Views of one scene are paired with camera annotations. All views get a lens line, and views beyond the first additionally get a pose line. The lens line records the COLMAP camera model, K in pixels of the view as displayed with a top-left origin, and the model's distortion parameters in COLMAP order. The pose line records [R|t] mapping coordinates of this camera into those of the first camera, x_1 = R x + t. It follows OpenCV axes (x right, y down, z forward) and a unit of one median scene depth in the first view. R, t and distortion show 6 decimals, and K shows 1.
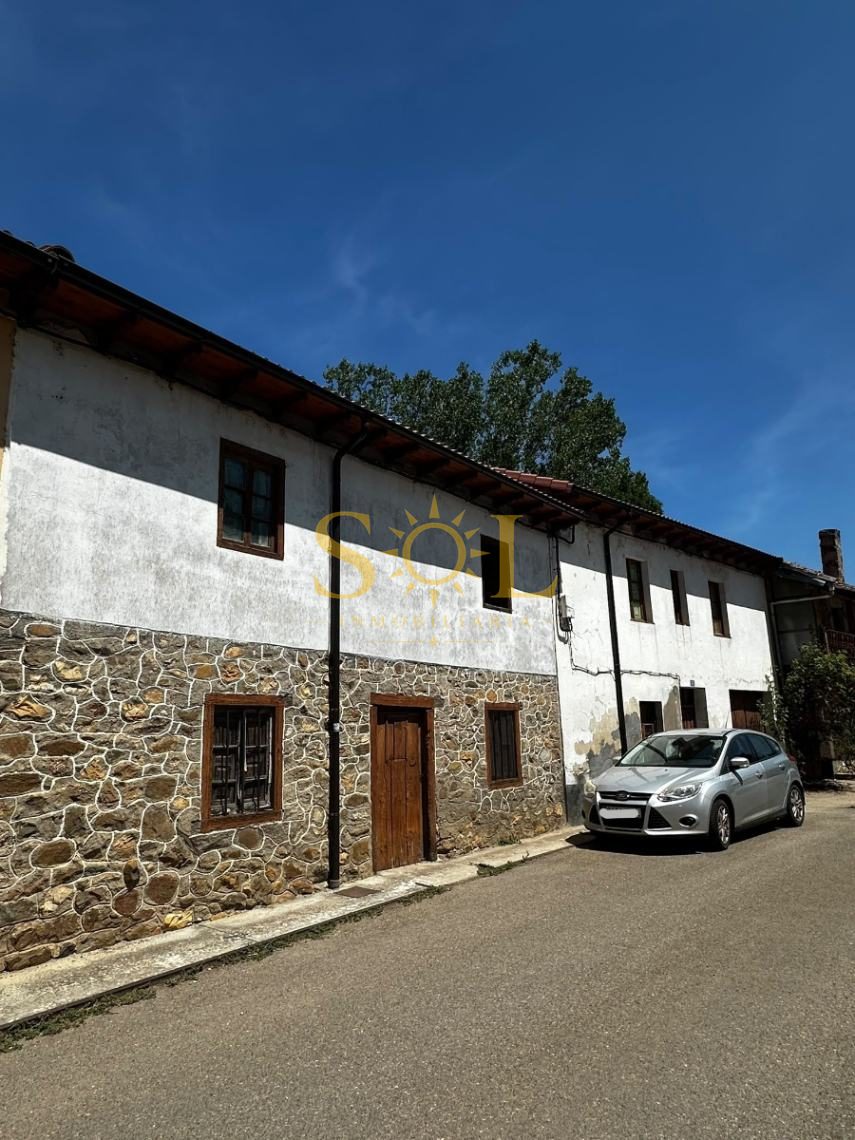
lens RADIAL K [[713.7, 0, 423.1], [0, 713.7, 574.4], [0, 0, 1]] dist [-0.003117, -0.000959]
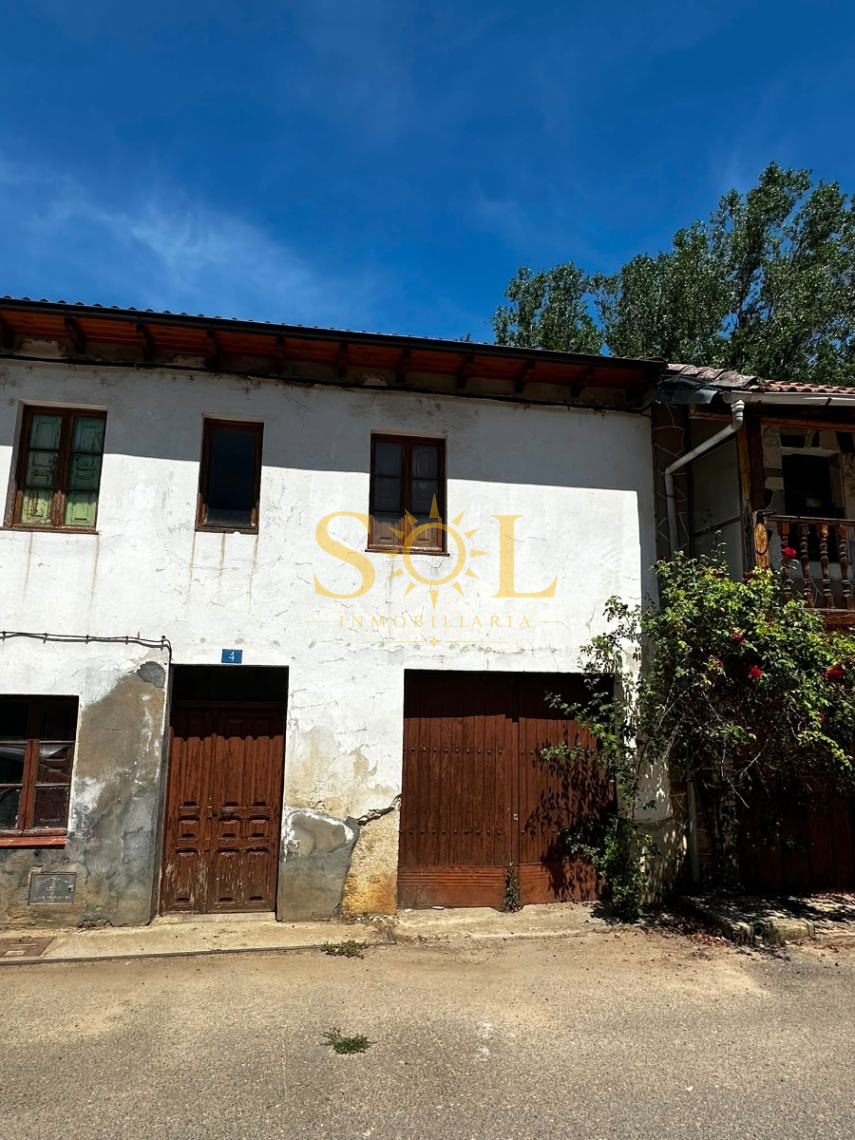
lens RADIAL K [[713.8, 0, 421.8], [0, 713.8, 571.7], [0, 0, 1]] dist [-0.003844, -0.000368]
pose [[0.841378, -0.062244, -0.536851, 1.551034], [0.084691, 0.996258, 0.017222, 0.213116], [0.533770, -0.059956, 0.843501, 1.441732]]
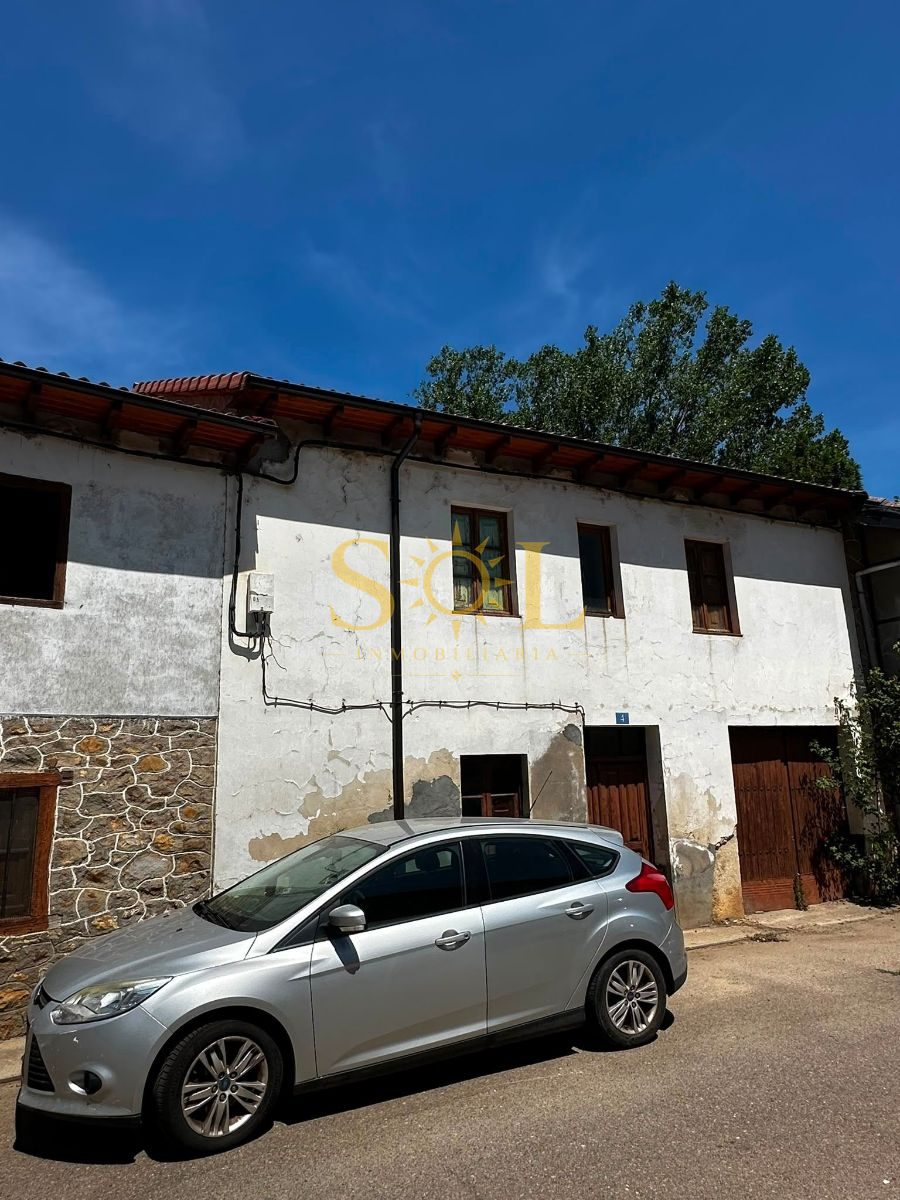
lens RADIAL K [[751.3, 0, 445.3], [0, 751.3, 604.7], [0, 0, 1]] dist [-0.003117, -0.000959]
pose [[0.955770, -0.069747, -0.285725, 0.890480], [0.071167, 0.997450, -0.005426, 0.118137], [0.285375, -0.015148, 0.958296, 0.826730]]
